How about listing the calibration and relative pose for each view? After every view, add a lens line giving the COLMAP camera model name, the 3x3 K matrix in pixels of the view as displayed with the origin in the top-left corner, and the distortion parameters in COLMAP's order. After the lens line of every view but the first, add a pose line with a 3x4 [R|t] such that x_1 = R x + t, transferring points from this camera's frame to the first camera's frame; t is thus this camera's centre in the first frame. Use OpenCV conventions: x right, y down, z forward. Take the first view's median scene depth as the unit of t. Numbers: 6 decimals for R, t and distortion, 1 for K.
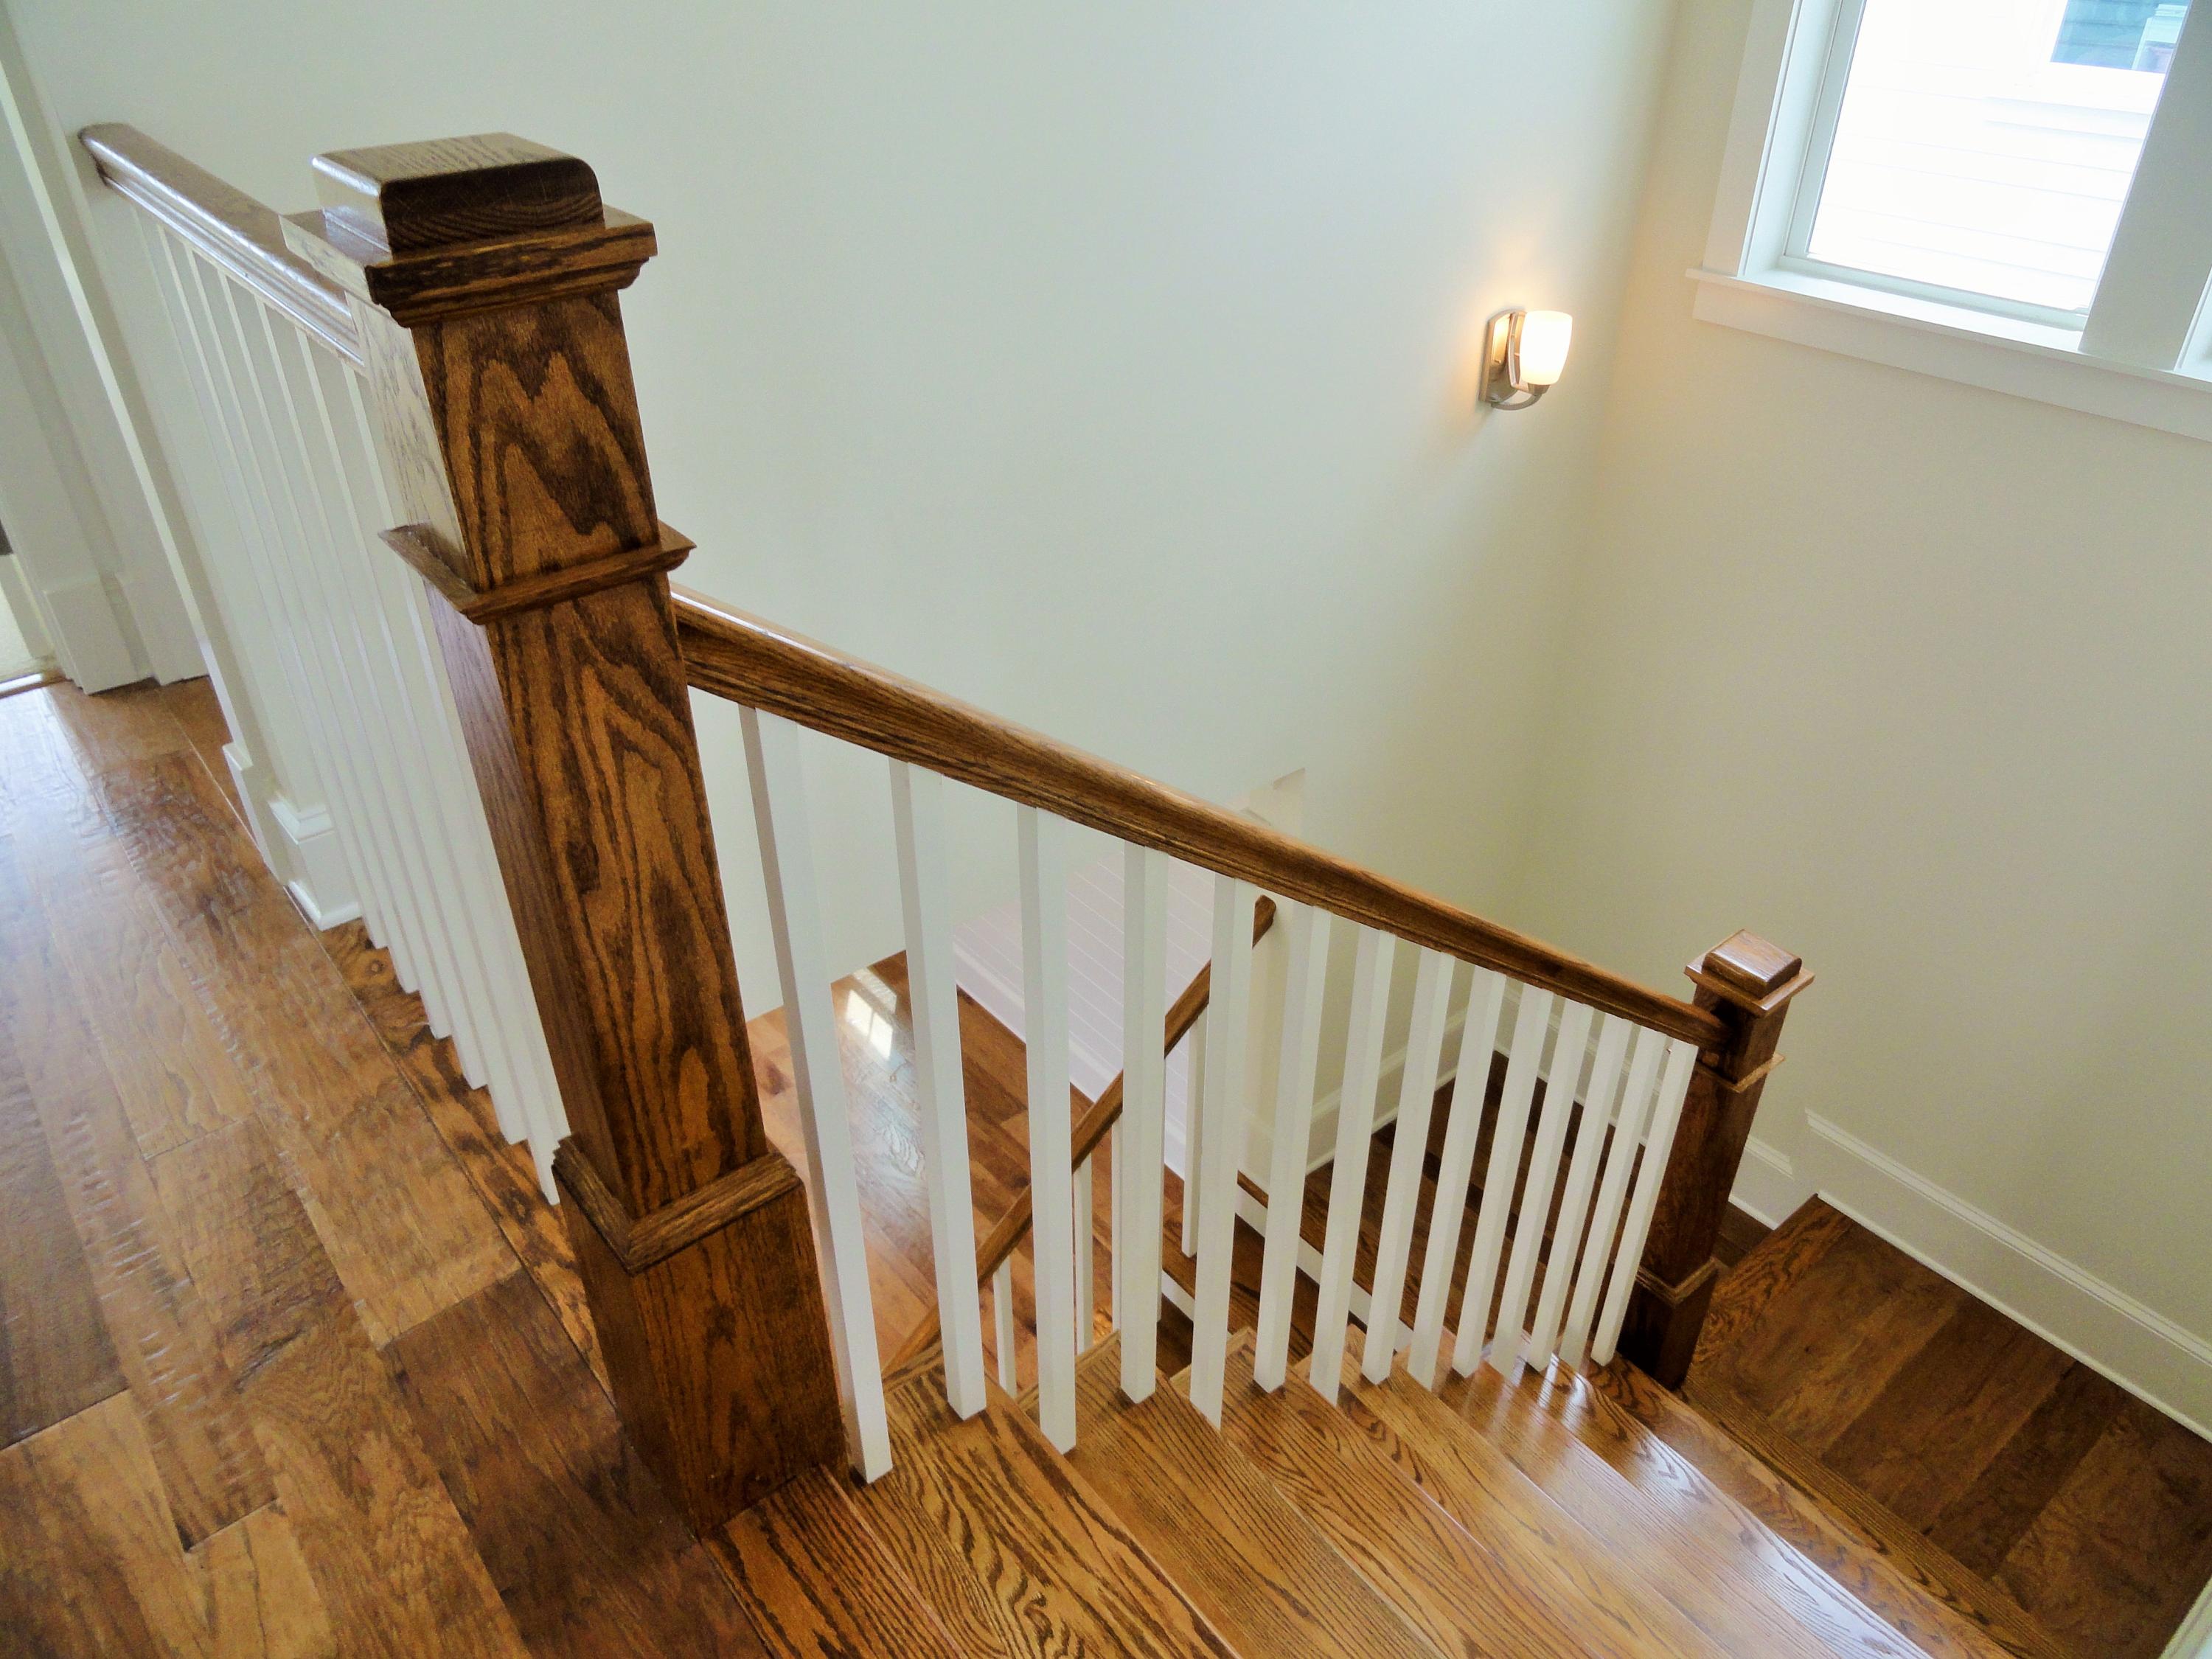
lens RADIAL K [[1551.2, 0, 1106.3], [0, 1551.2, 825.7], [0, 0, 1]] dist [-0.009043, 0.009923]
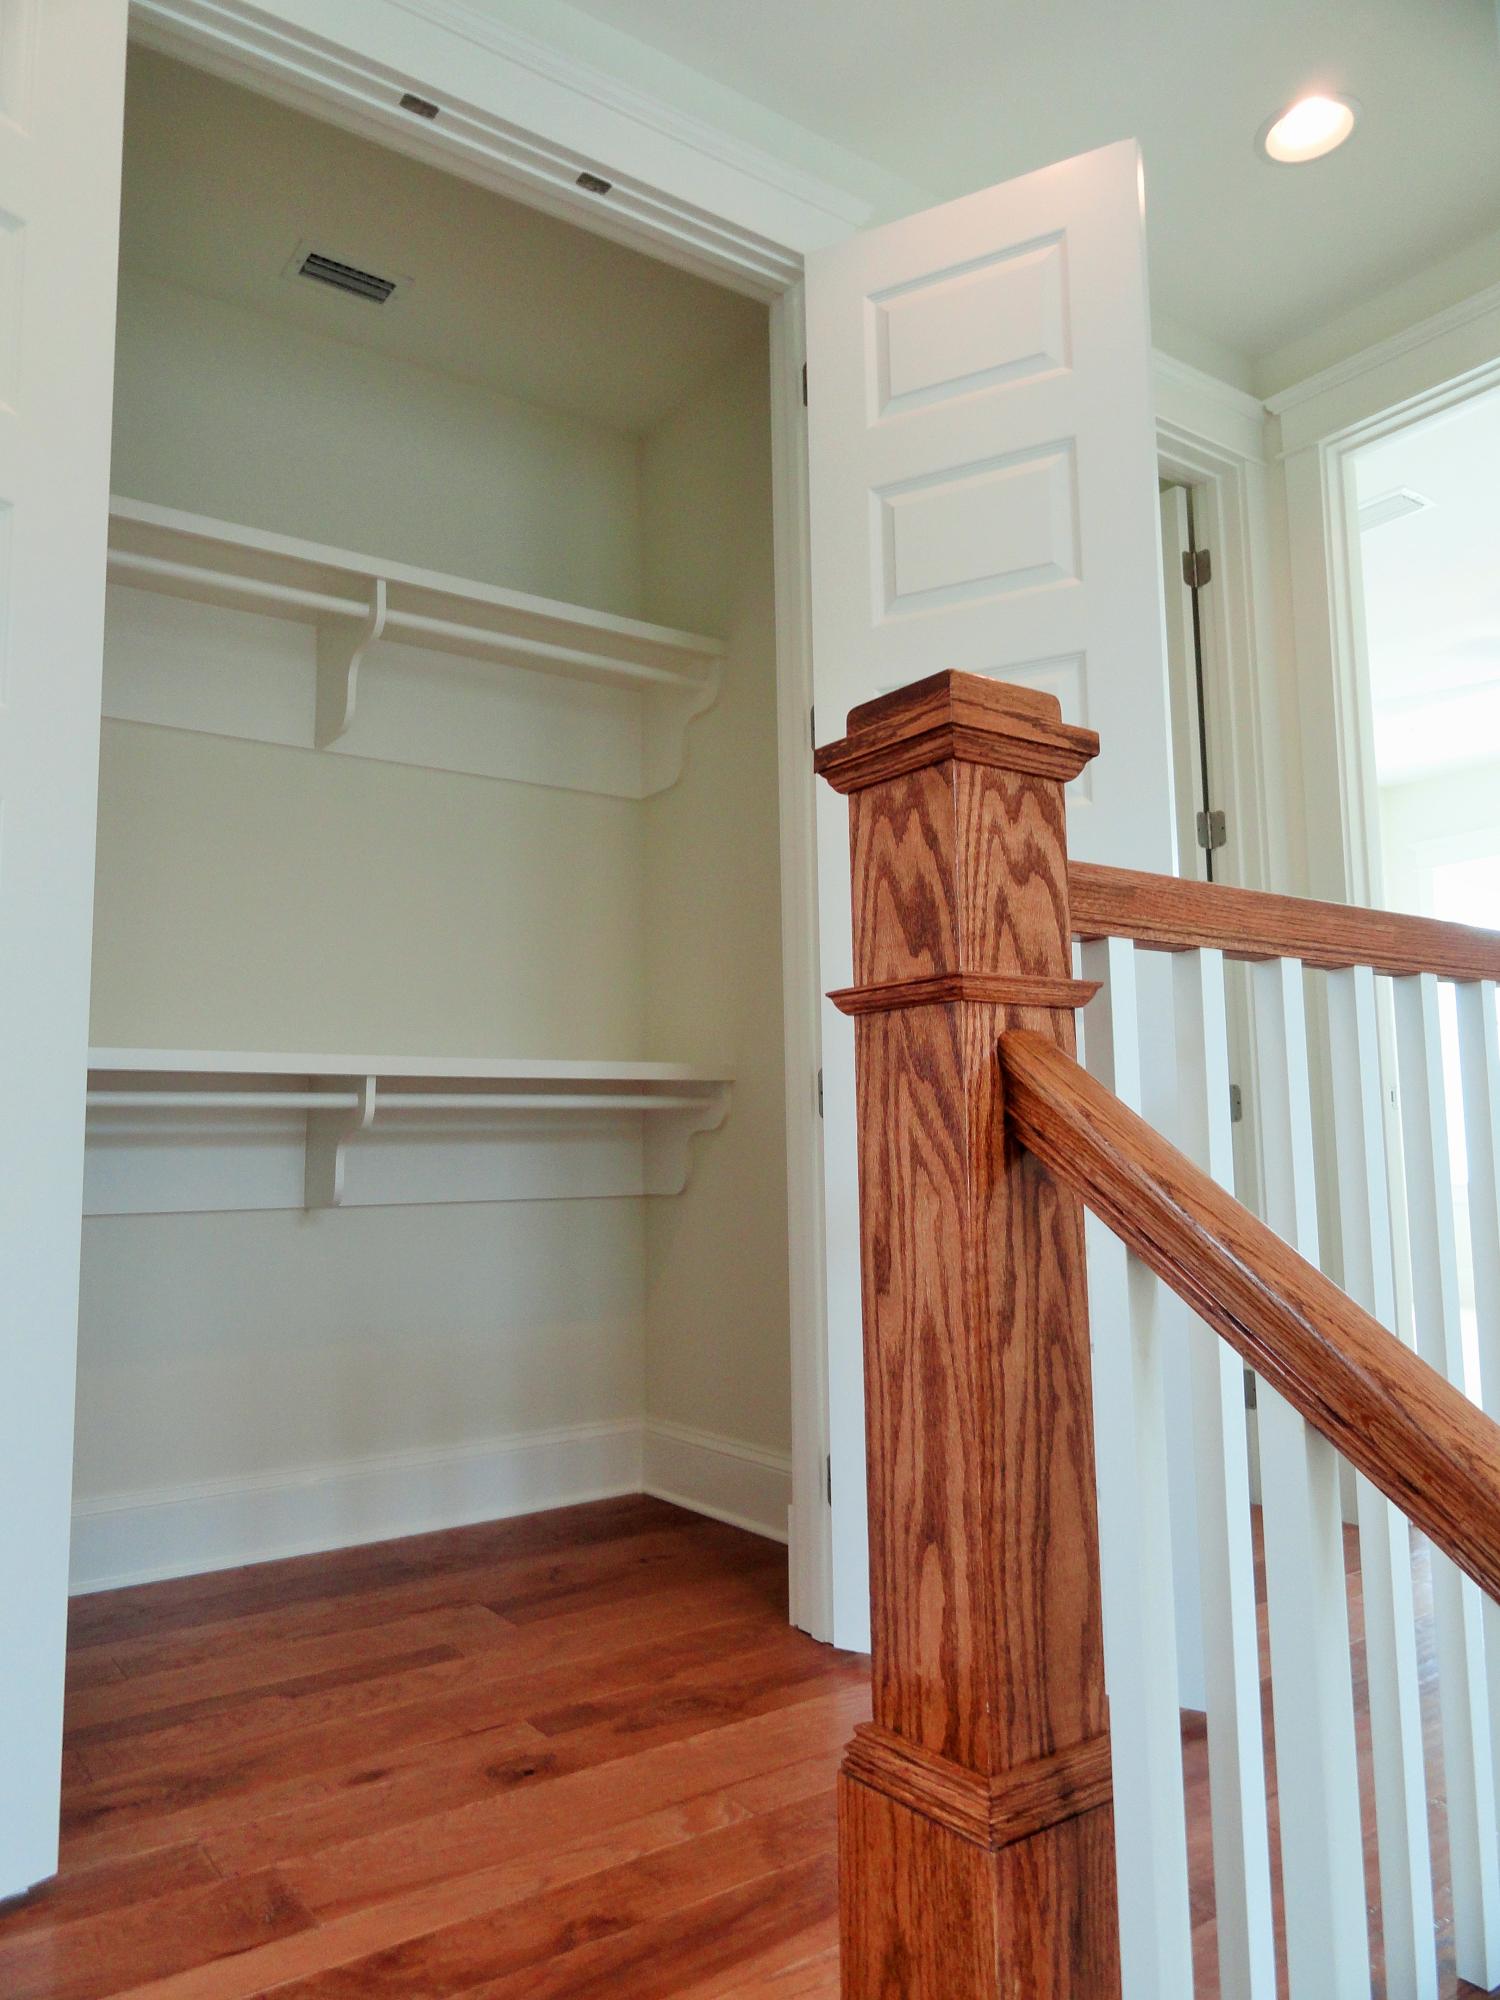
lens RADIAL K [[1402.5, 0, 748.6], [0, 1402.5, 1001.5], [0, 0, 1]] dist [-0.009043, 0.009923]
pose [[-0.056345, -0.107459, -0.992612, 0.721517], [-0.539261, 0.839975, -0.060324, -0.021951], [0.840251, 0.531878, -0.105277, 0.982389]]
